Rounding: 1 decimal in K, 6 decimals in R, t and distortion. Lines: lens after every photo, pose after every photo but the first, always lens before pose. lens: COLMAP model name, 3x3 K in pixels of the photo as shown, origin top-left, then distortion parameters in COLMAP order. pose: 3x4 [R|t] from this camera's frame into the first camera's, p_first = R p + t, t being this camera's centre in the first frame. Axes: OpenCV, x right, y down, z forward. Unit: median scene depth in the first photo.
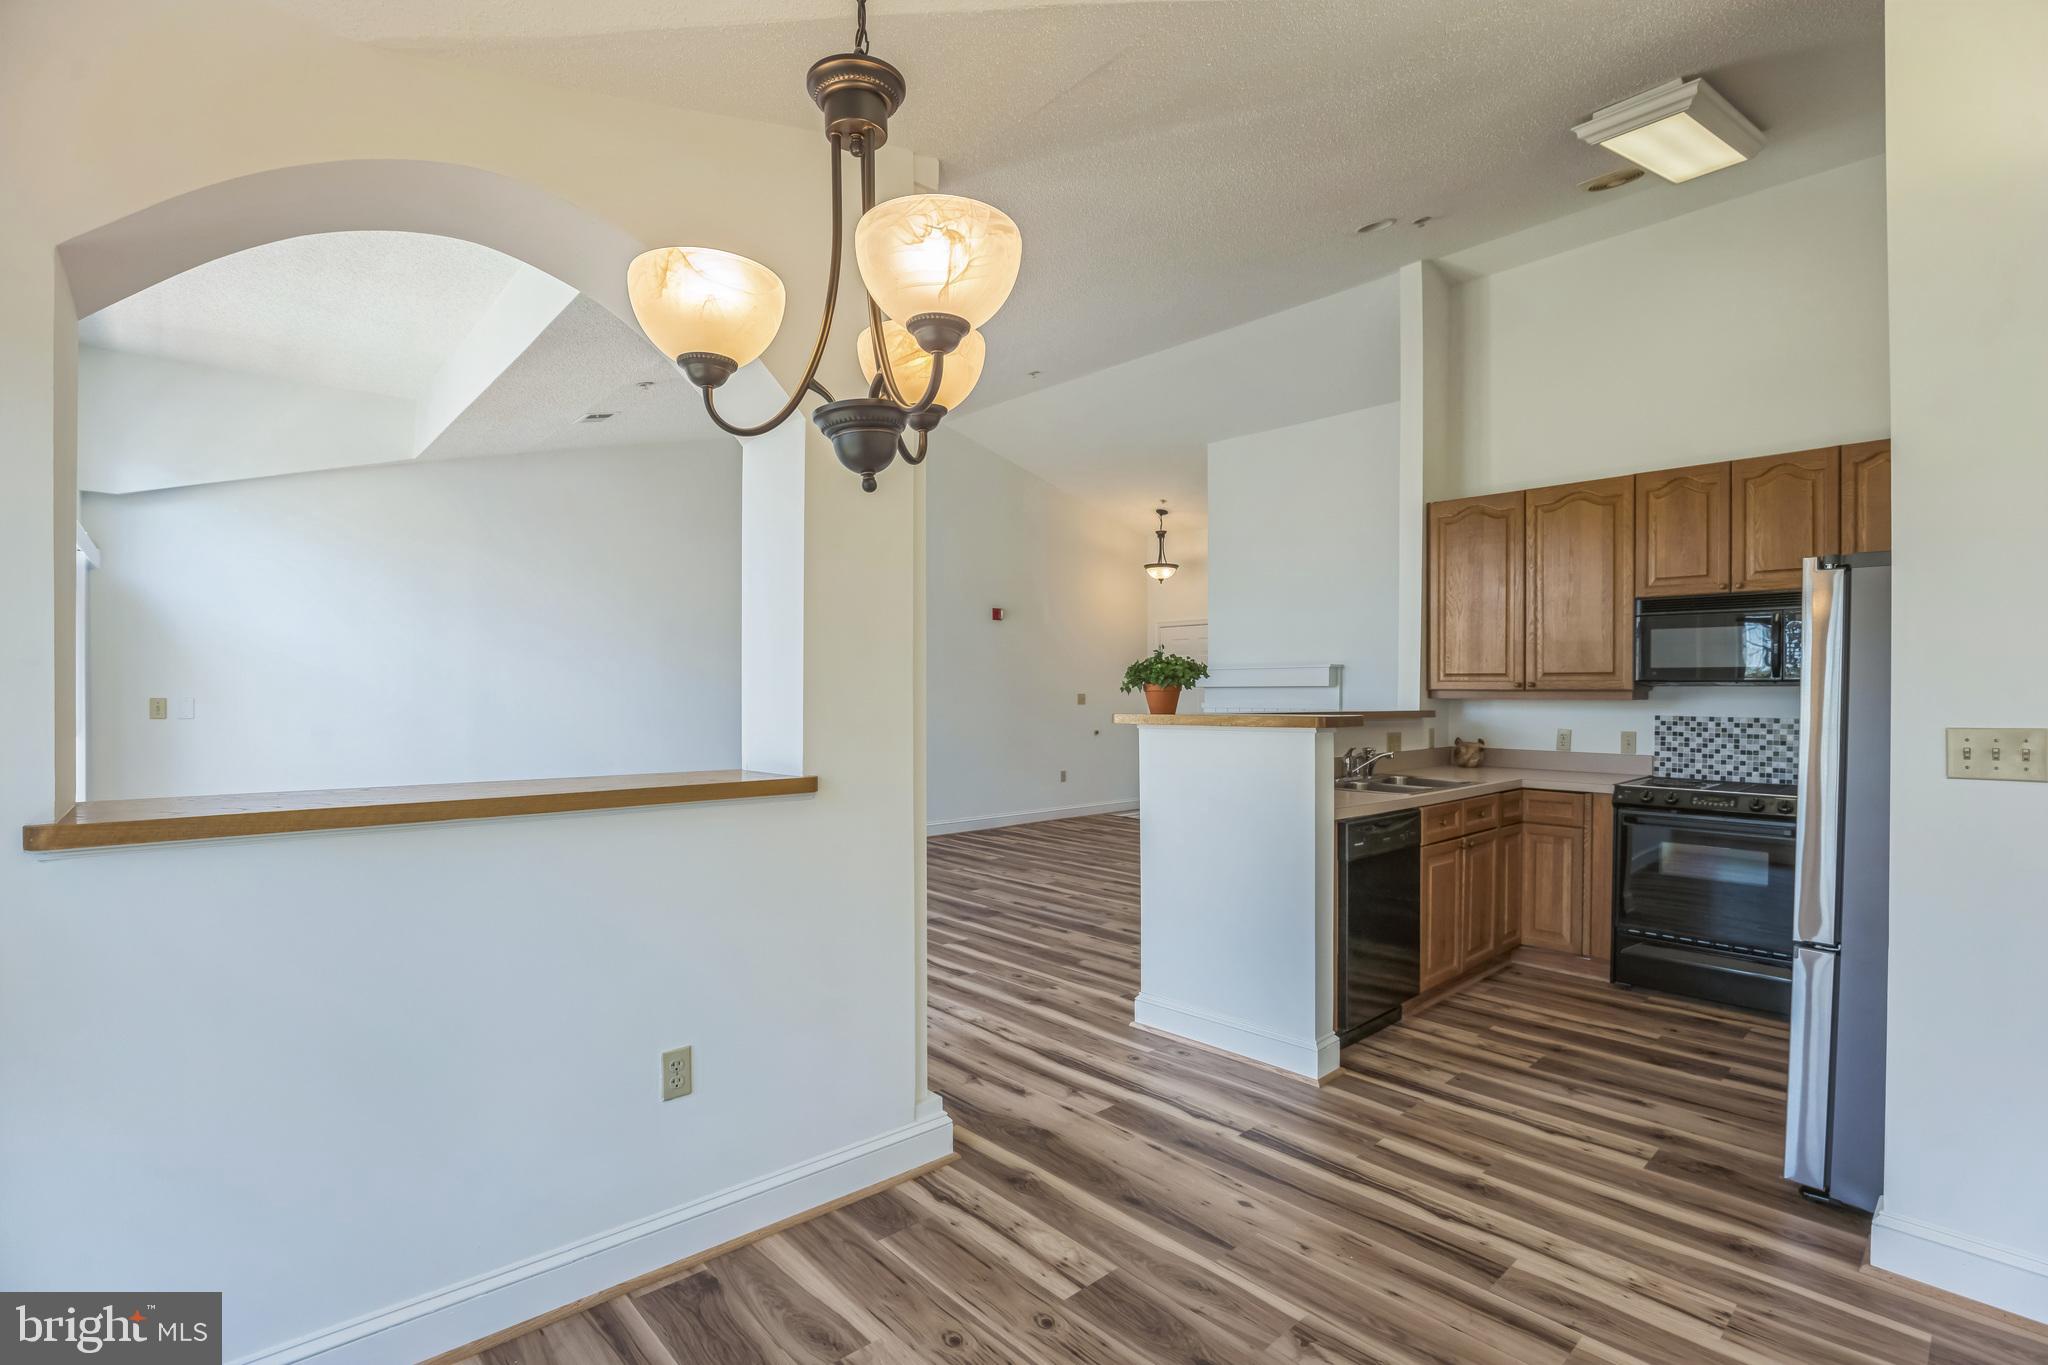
lens RADIAL K [[927.1, 0, 1030.7], [0, 927.1, 688.3], [0, 0, 1]] dist [-0.040516, 0.000485]
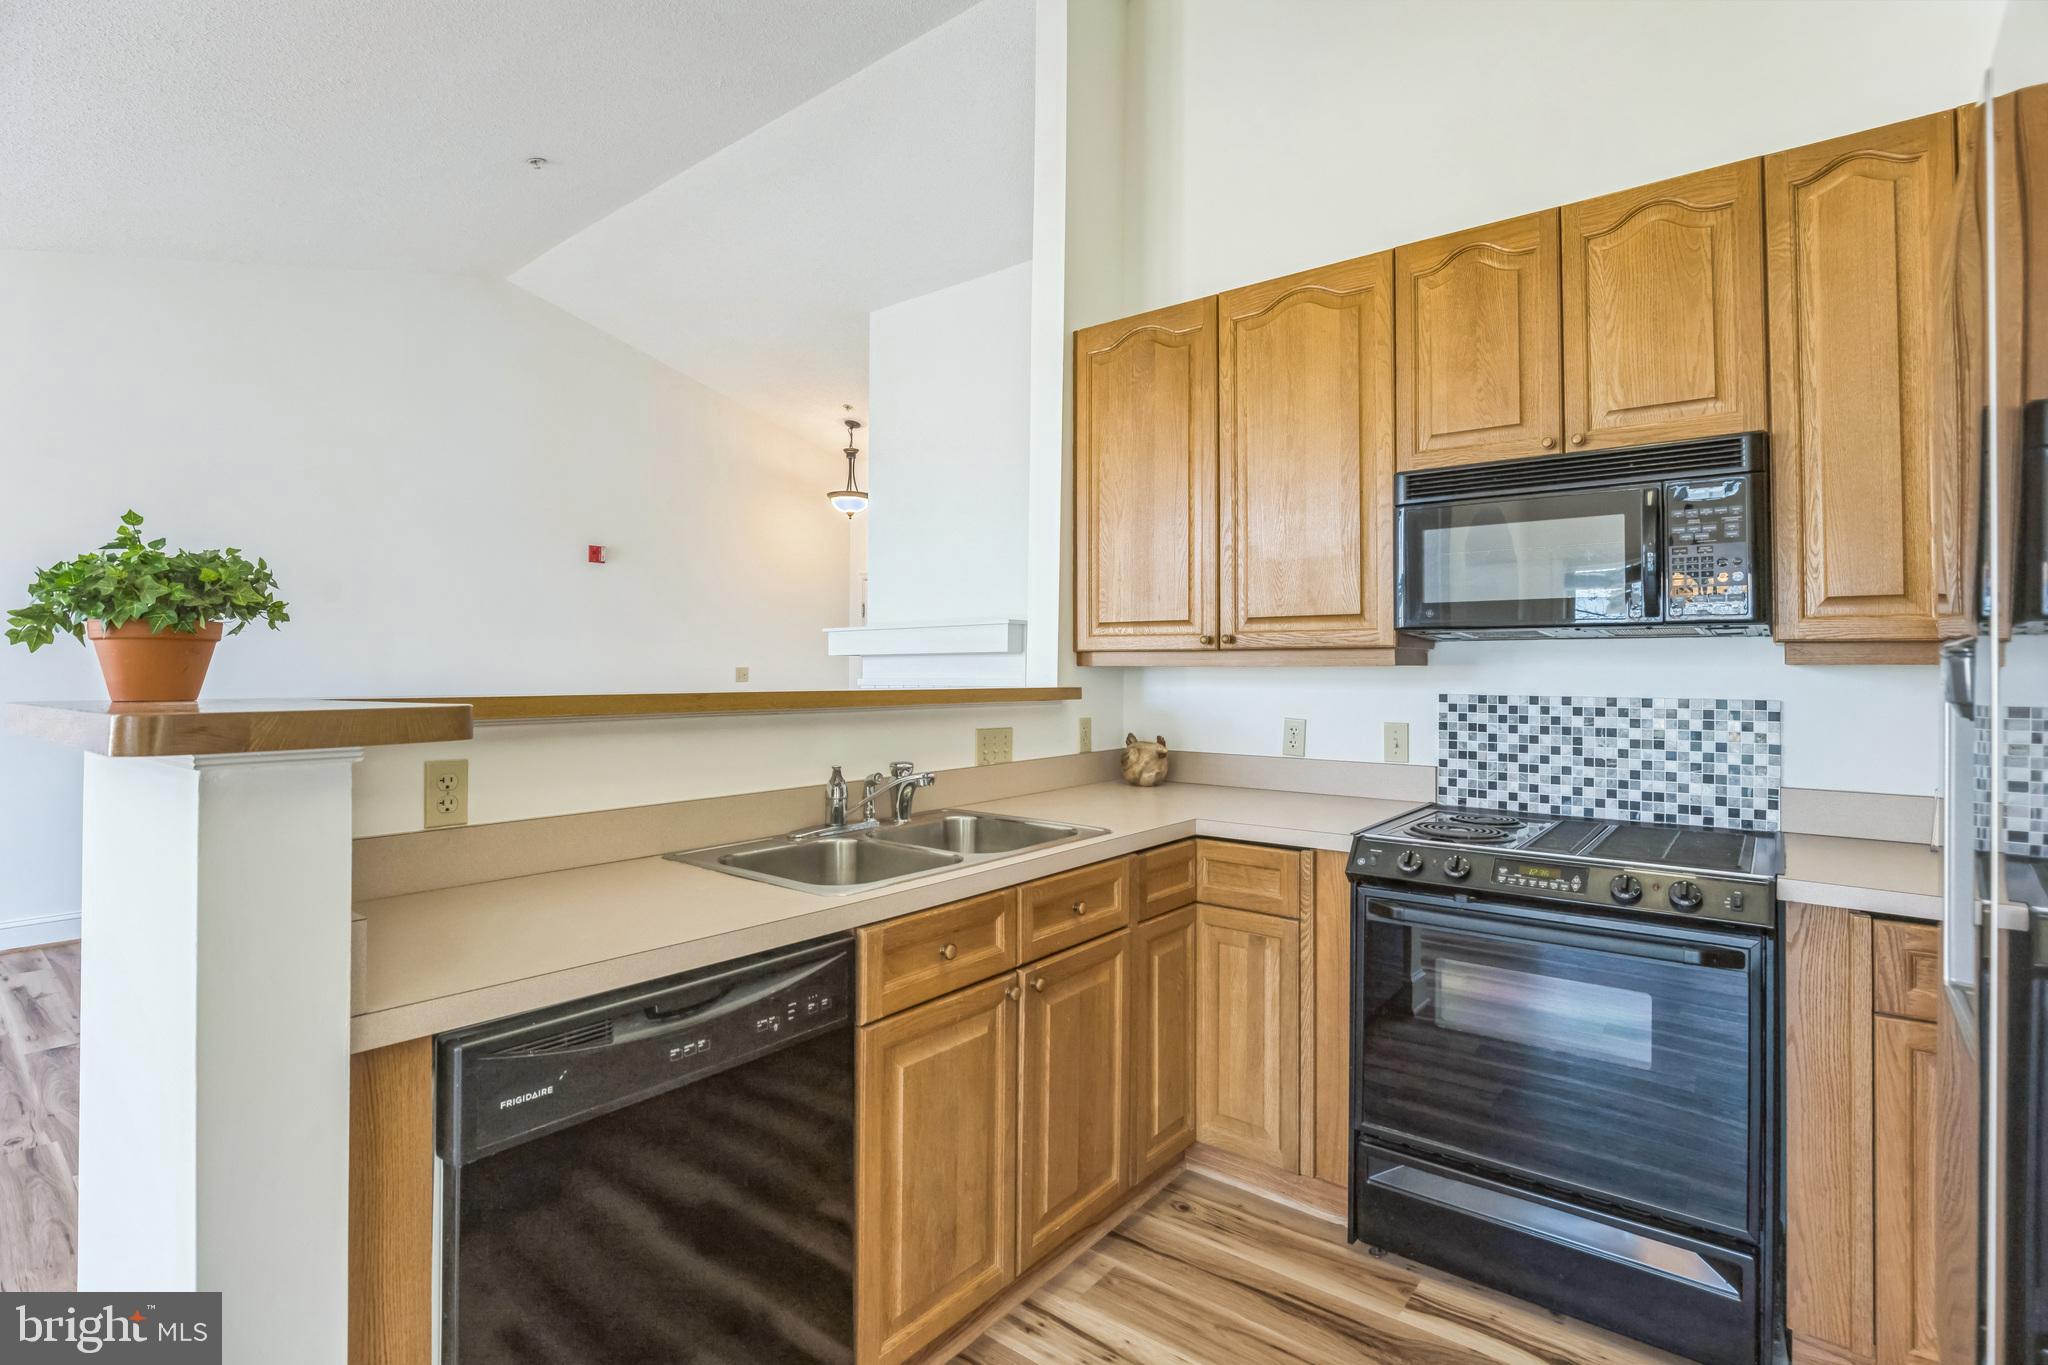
lens RADIAL K [[950.8, 0, 1038.2], [0, 950.8, 636.9], [0, 0, 1]] dist [-0.031132, 0.000210]
pose [[0.987214, 0.003841, 0.159355, 0.368639], [0.001194, 0.999503, -0.031490, 0.013411], [-0.159396, 0.031278, 0.986719, 0.489255]]
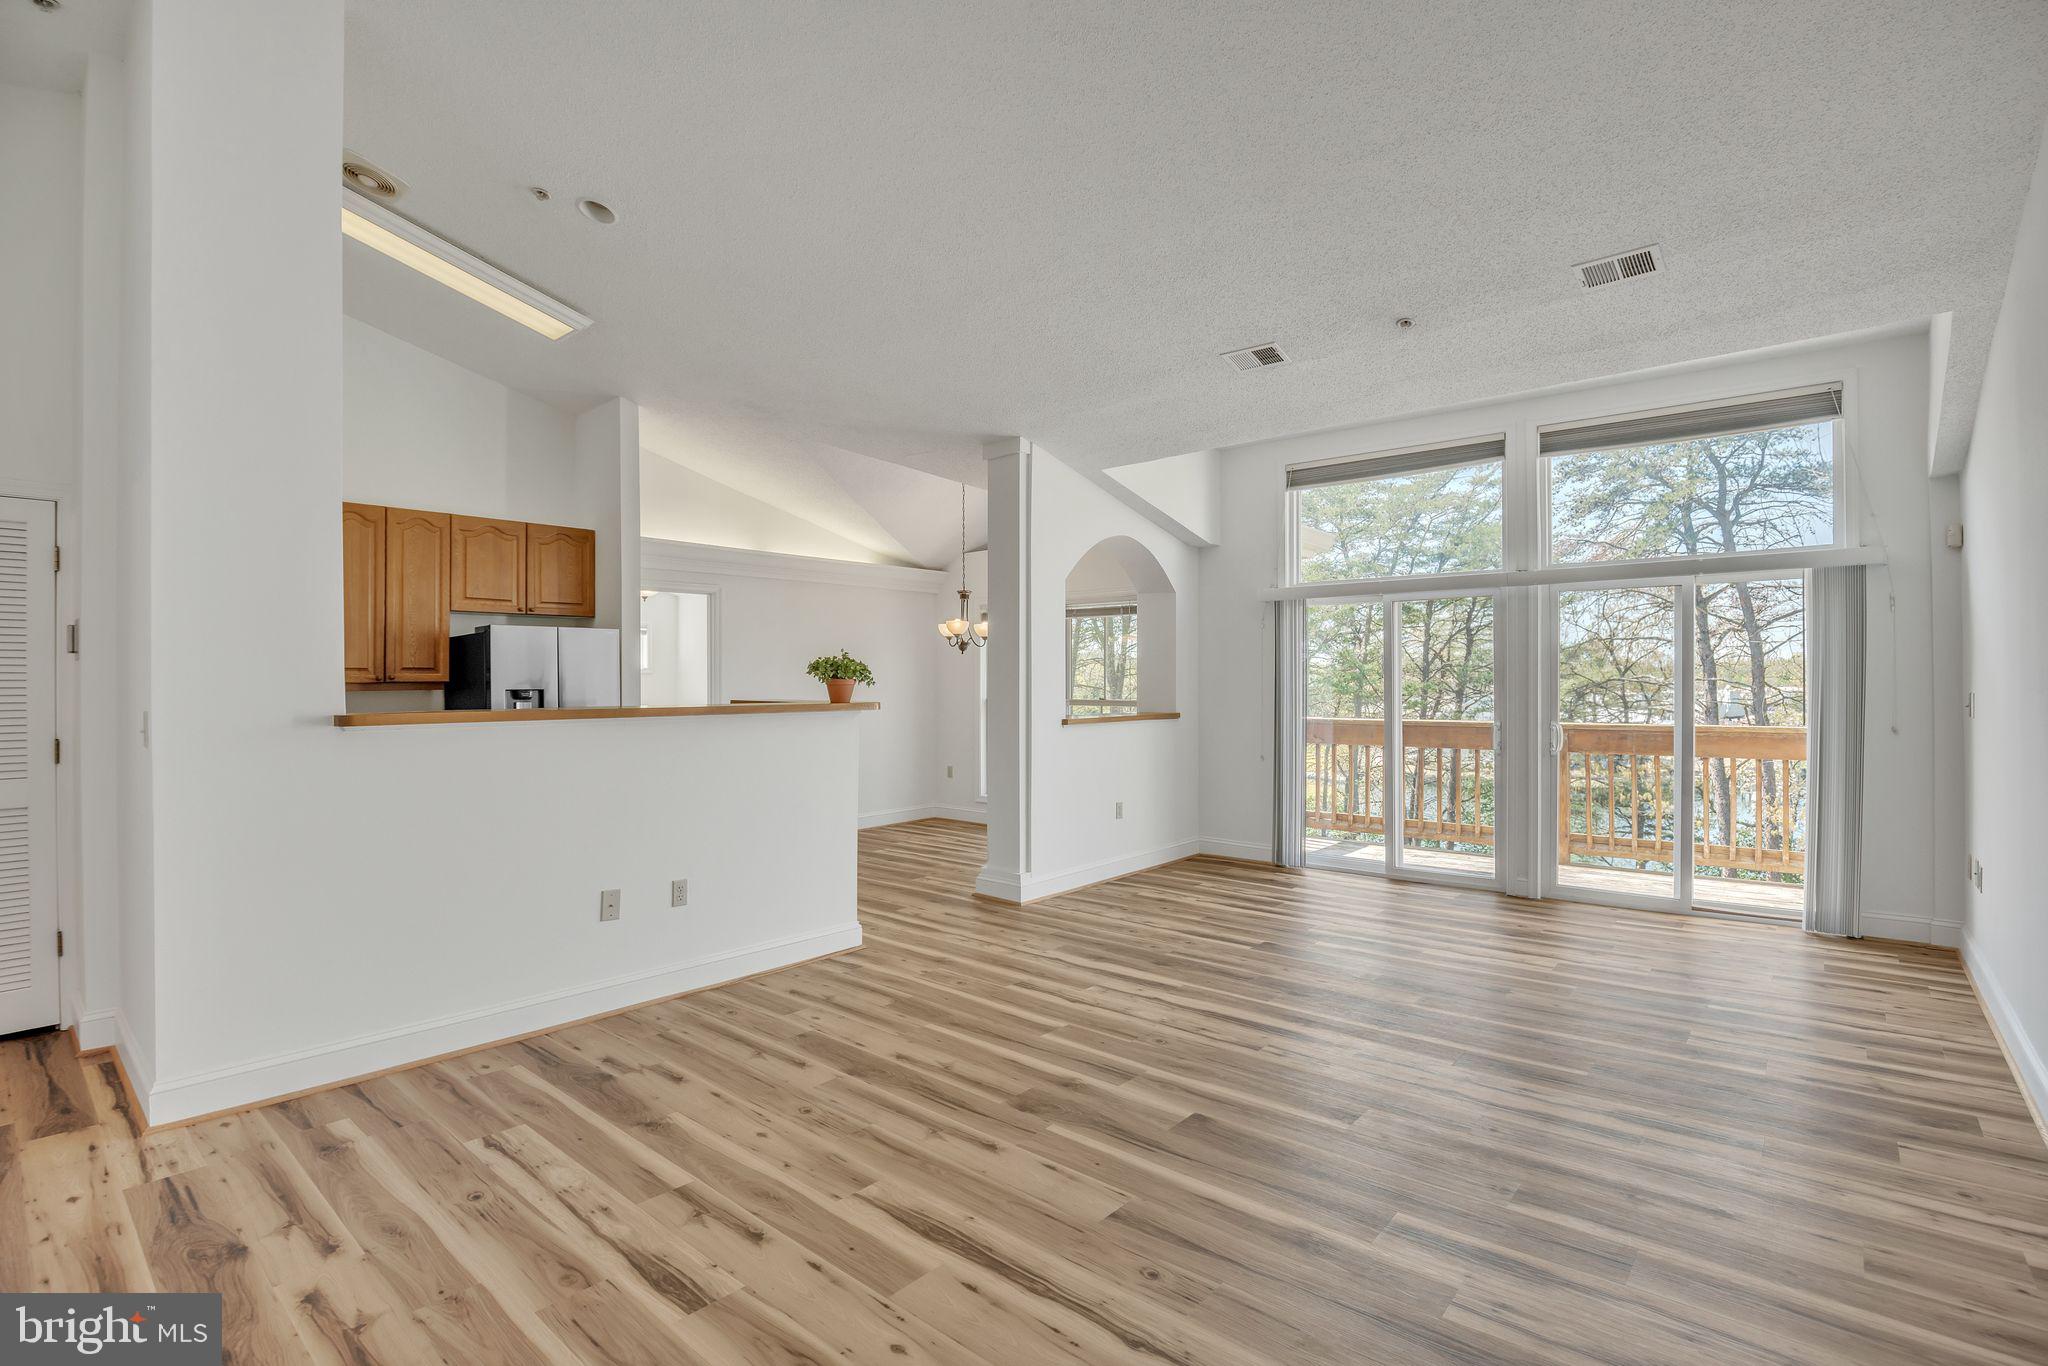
lens RADIAL K [[965.9, 0, 1035.4], [0, 965.9, 684.5], [0, 0, 1]] dist [-0.023912, -0.000260]
pose [[-0.993445, -0.007076, -0.114090, 0.024988], [-0.006222, 0.999950, -0.007839, 0.007903], [0.114140, -0.007077, -0.993439, 1.982203]]
